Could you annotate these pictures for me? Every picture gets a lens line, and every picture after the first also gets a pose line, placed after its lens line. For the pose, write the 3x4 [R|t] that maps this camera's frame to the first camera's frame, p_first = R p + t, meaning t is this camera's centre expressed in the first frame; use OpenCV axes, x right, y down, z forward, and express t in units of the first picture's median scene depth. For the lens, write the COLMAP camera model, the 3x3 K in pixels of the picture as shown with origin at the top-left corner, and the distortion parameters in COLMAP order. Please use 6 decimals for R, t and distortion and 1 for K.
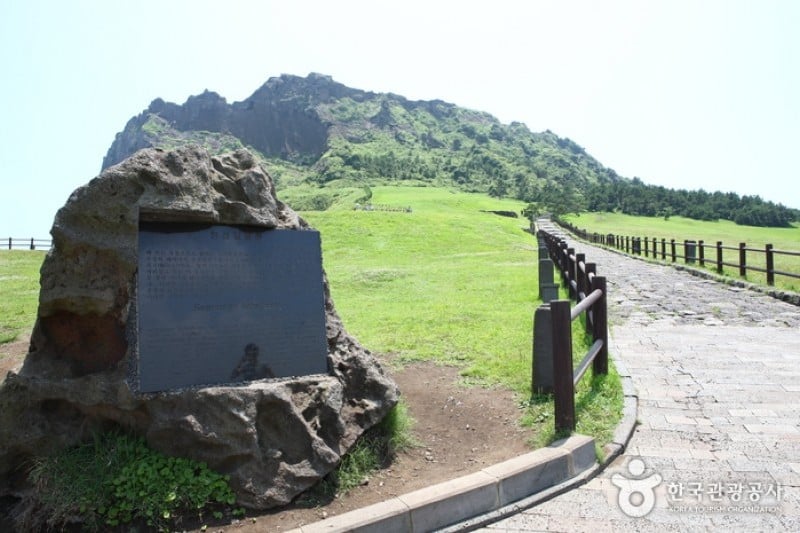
lens RADIAL K [[548.0, 0, 396.9], [0, 548.0, 267.4], [0, 0, 1]] dist [-0.112171, 0.076682]
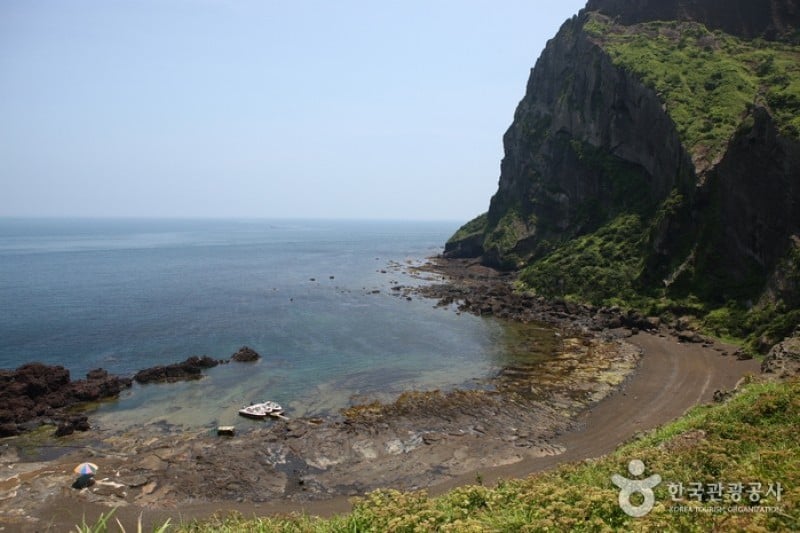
lens RADIAL K [[548.0, 0, 397.1], [0, 548.0, 265.7], [0, 0, 1]] dist [-0.112171, 0.076682]
pose [[0.793843, 0.074860, -0.603498, -0.148426], [0.020343, 0.988570, 0.149384, 0.001542], [0.607783, -0.130864, 0.783246, 0.021164]]
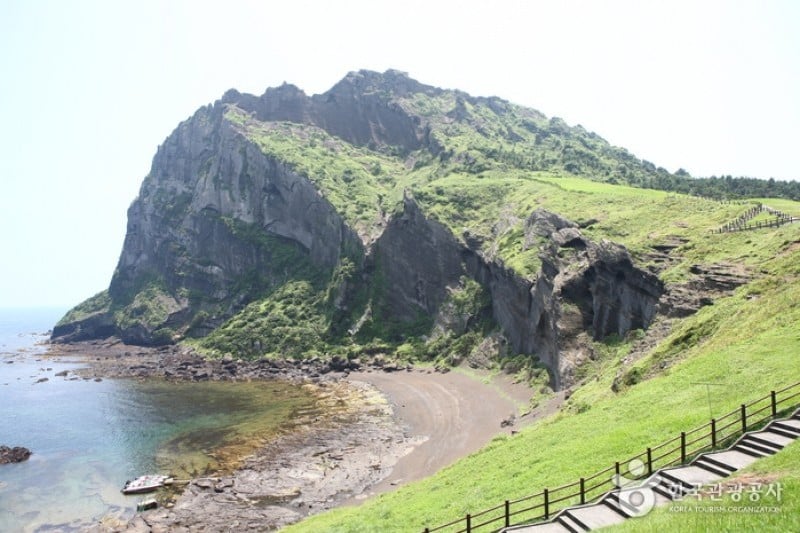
lens RADIAL K [[548.0, 0, 397.8], [0, 548.0, 266.6], [0, 0, 1]] dist [-0.112171, 0.076682]
pose [[0.993178, -0.019369, 0.114989, -0.279270], [0.016892, 0.999605, 0.022477, 0.008310], [-0.115379, -0.020382, 0.993112, -0.079624]]
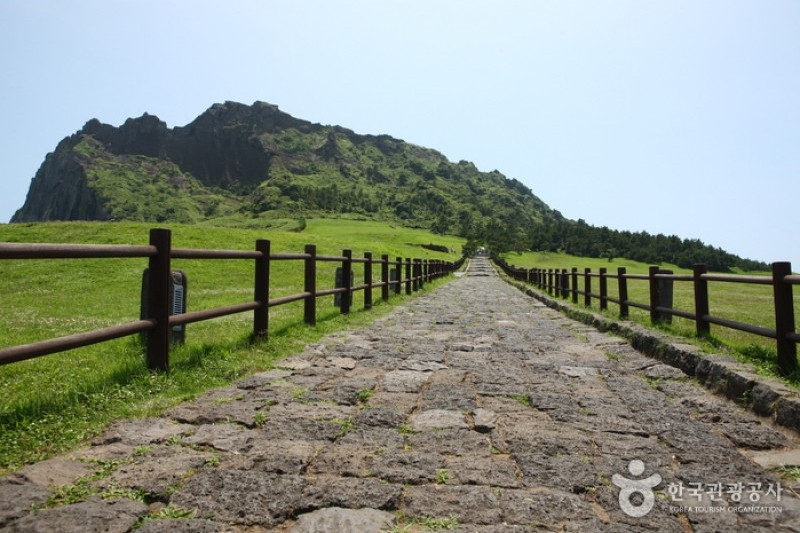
lens RADIAL K [[548.0, 0, 398.1], [0, 548.0, 267.5], [0, 0, 1]] dist [-0.112171, 0.076682]
pose [[0.995495, 0.029106, 0.090241, 0.016281], [-0.022924, 0.997367, -0.068799, -0.000797], [-0.092006, 0.066420, 0.993541, 0.031213]]
